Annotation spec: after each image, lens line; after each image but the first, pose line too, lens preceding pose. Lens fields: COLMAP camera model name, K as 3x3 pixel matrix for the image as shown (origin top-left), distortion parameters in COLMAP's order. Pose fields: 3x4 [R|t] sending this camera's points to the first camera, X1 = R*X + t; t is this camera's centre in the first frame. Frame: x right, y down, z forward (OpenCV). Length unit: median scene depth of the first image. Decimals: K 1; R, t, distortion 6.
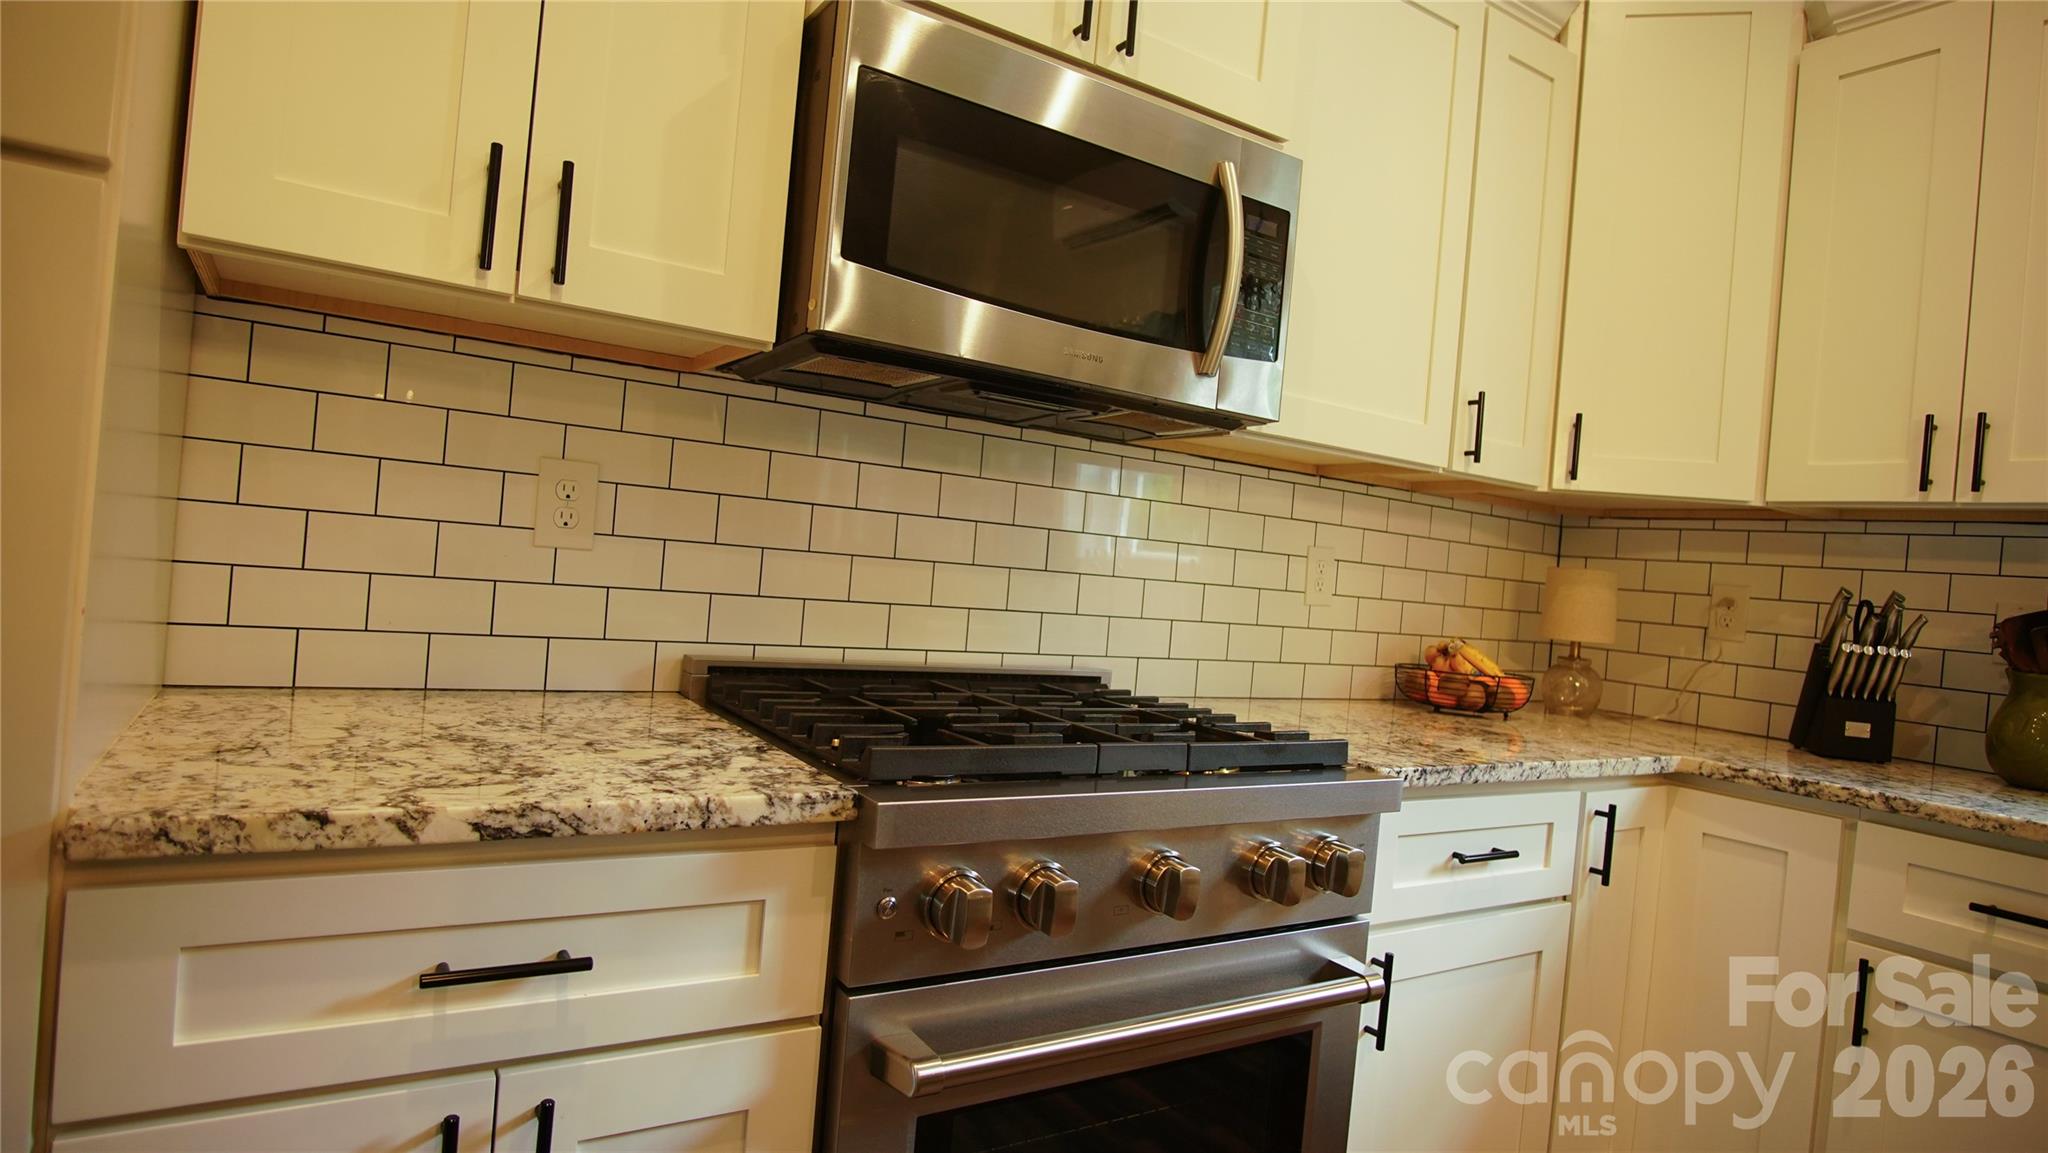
lens RADIAL K [[1103.9, 0, 1024.0], [0, 1103.9, 576.5], [0, 0, 1]] dist [-0.030855, -0.000002]
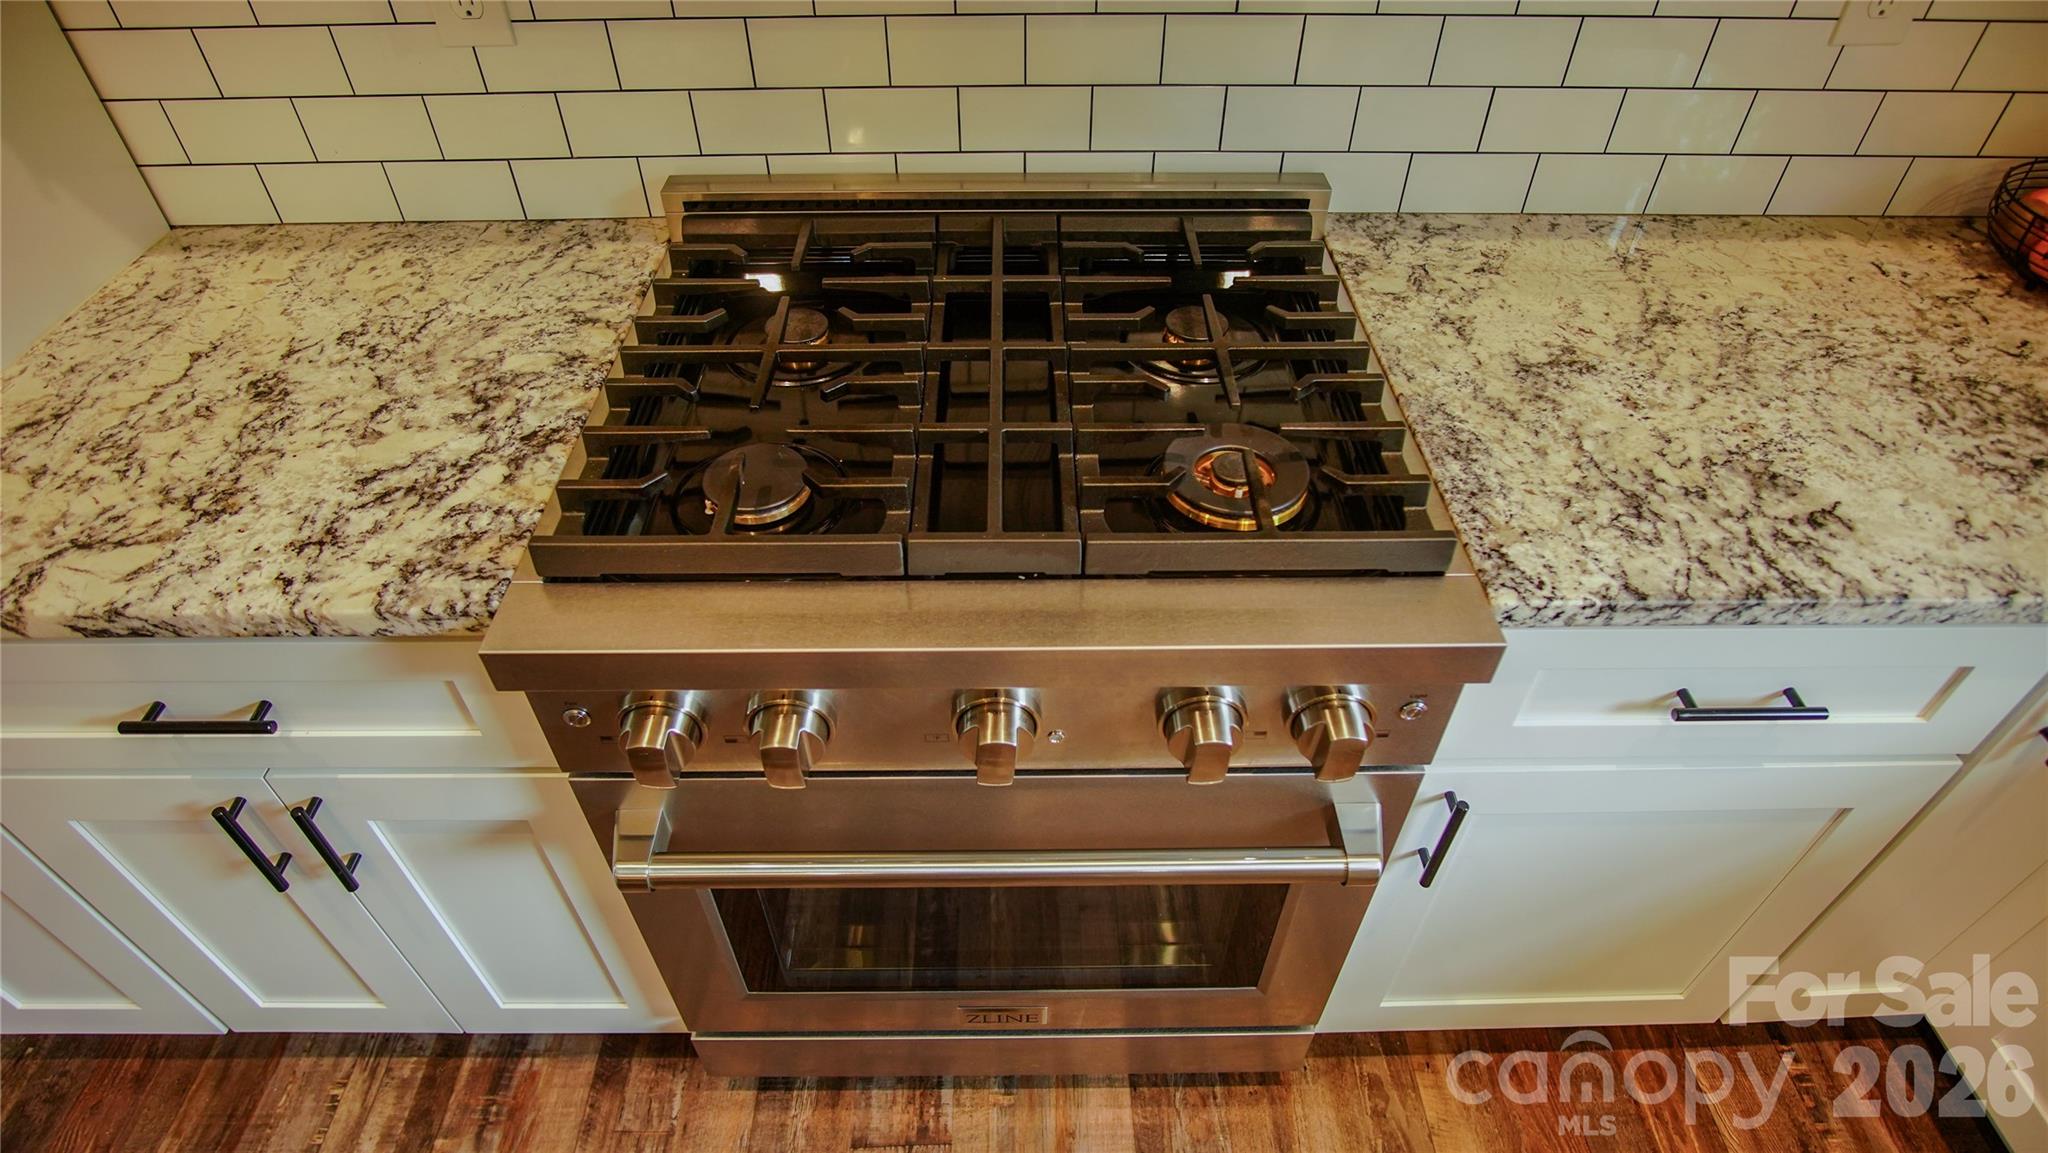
lens RADIAL K [[1103.9, 0, 1024.0], [0, 1103.9, 576.5], [0, 0, 1]] dist [-0.030855, -0.000002]
pose [[0.846886, 0.296203, -0.441642, 0.332326], [0.068167, 0.763185, 0.642575, -0.194292], [0.527387, -0.574293, 0.626139, 0.477821]]
